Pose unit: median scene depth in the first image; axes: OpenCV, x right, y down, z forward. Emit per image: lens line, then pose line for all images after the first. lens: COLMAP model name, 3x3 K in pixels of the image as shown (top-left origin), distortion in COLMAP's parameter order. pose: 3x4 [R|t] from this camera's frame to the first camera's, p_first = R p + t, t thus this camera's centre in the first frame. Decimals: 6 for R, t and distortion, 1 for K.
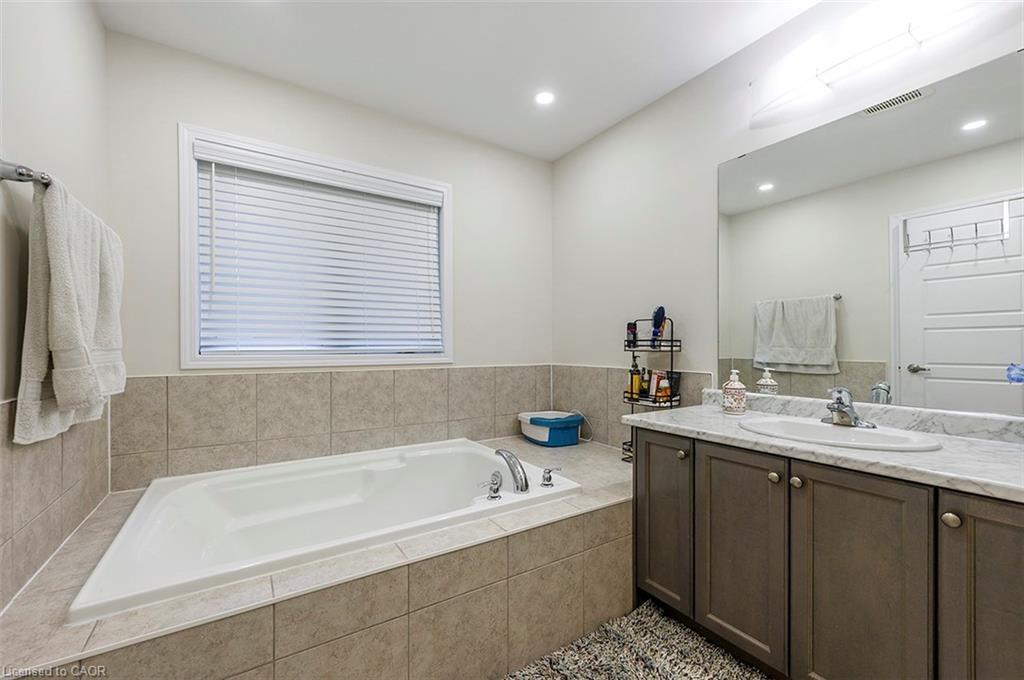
lens RADIAL K [[405.9, 0, 508.0], [0, 405.9, 341.2], [0, 0, 1]] dist [-0.000096, 0.000756]
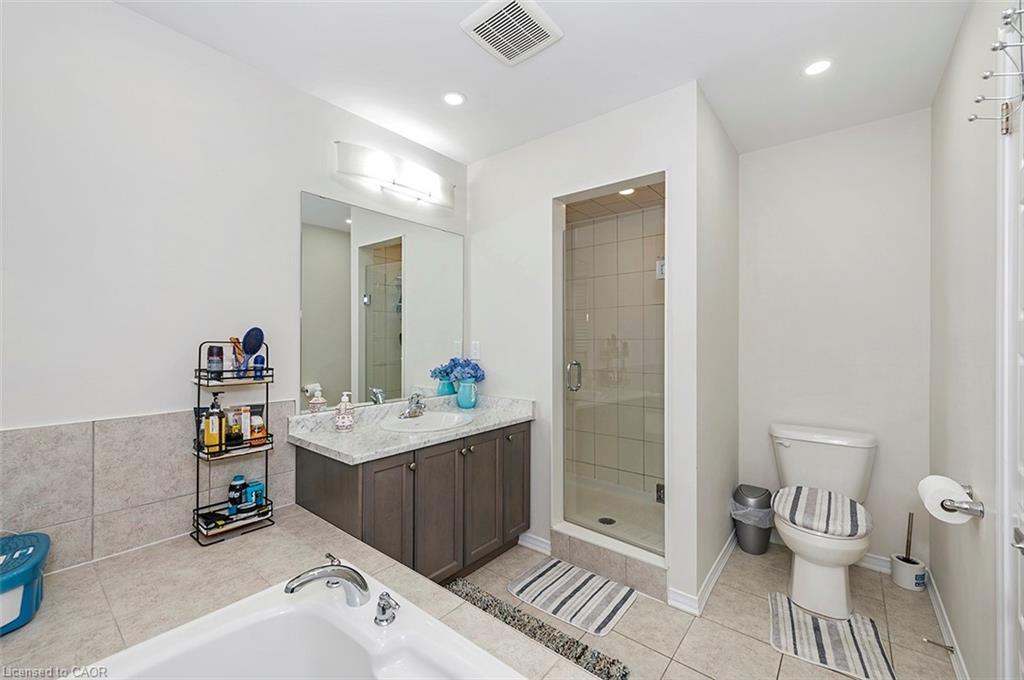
lens RADIAL K [[405.9, 0, 510.4], [0, 405.9, 342.1], [0, 0, 1]] dist [-0.000096, 0.000756]
pose [[-0.292274, 0.000026, 0.956335, -0.558334], [-0.006819, 0.999975, -0.002111, -0.059236], [-0.956310, -0.007138, -0.292266, 0.742277]]
